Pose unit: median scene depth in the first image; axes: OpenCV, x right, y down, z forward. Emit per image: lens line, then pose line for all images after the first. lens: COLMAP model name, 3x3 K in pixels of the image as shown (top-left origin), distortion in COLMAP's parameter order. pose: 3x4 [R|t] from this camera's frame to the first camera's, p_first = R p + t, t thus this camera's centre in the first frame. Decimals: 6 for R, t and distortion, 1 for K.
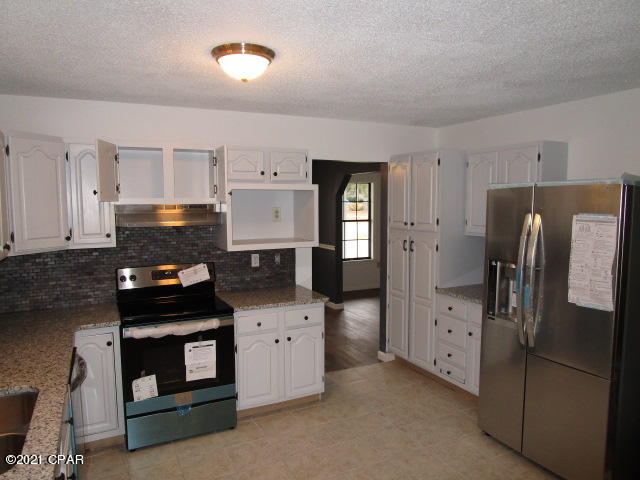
lens RADIAL K [[458.0, 0, 320.0], [0, 458.0, 240.0], [0, 0, 1]] dist [-0.041390, 0.032277]
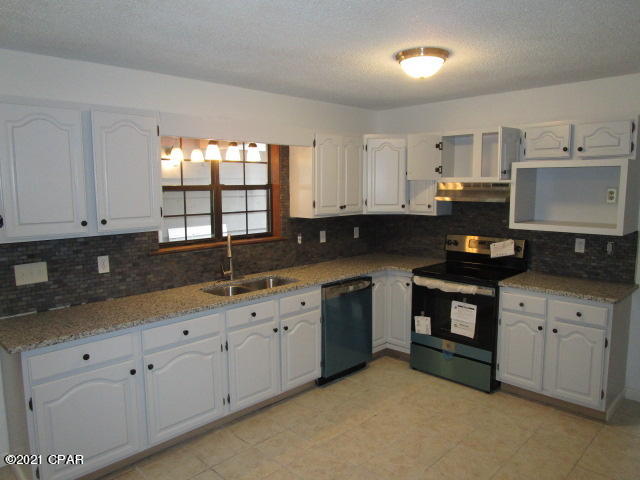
lens RADIAL K [[458.0, 0, 320.0], [0, 458.0, 240.0], [0, 0, 1]] dist [-0.041390, 0.032277]
pose [[0.317567, 0.120159, -0.940592, 0.673853], [-0.076804, 0.991939, 0.100787, -0.021732], [0.945120, 0.040235, 0.324236, 0.273781]]
